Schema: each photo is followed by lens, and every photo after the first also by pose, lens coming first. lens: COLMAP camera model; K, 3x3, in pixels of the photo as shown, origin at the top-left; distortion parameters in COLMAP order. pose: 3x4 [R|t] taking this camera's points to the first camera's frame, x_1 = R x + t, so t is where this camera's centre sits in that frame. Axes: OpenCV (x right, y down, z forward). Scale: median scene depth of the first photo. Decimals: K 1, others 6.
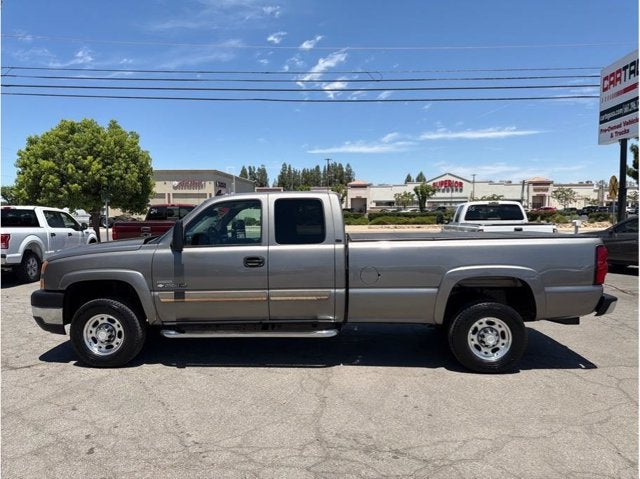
lens RADIAL K [[456.9, 0, 321.7], [0, 456.9, 241.5], [0, 0, 1]] dist [0.041875, -0.050452]
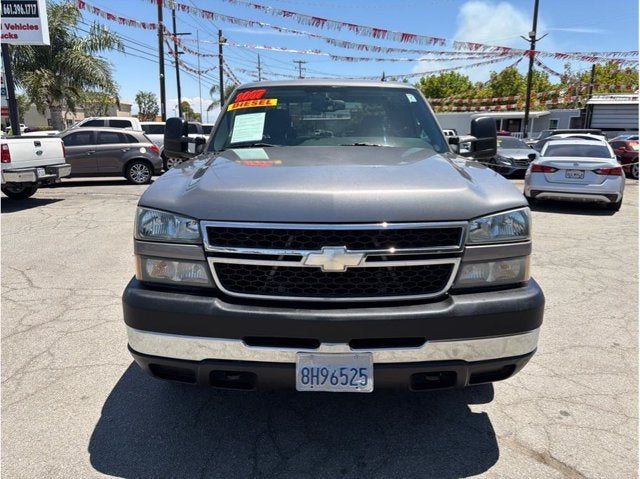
lens RADIAL K [[456.9, 0, 325.3], [0, 456.9, 238.7], [0, 0, 1]] dist [0.041875, -0.050452]
pose [[-0.060816, -0.213766, 0.974990, -0.319827], [0.053085, 0.974723, 0.217018, -0.007917], [-0.996736, 0.064956, -0.047931, 0.388845]]
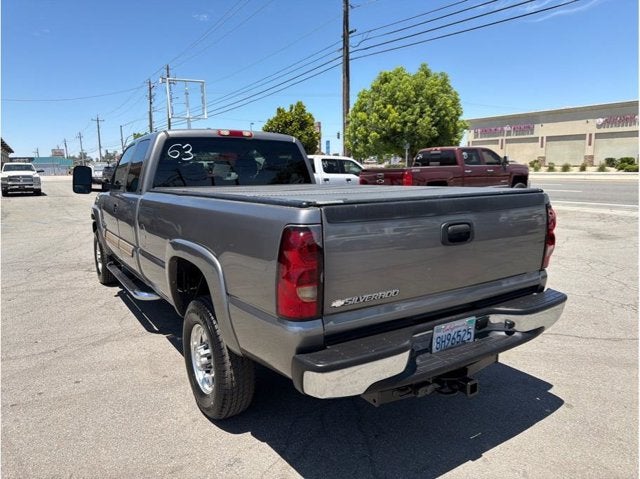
lens RADIAL K [[456.9, 0, 316.9], [0, 456.9, 244.8], [0, 0, 1]] dist [0.041875, -0.050452]
pose [[0.578859, 0.129580, -0.805066, 0.284557], [-0.030005, 0.990009, 0.137774, -0.007732], [0.814876, -0.055596, 0.576964, 0.241111]]
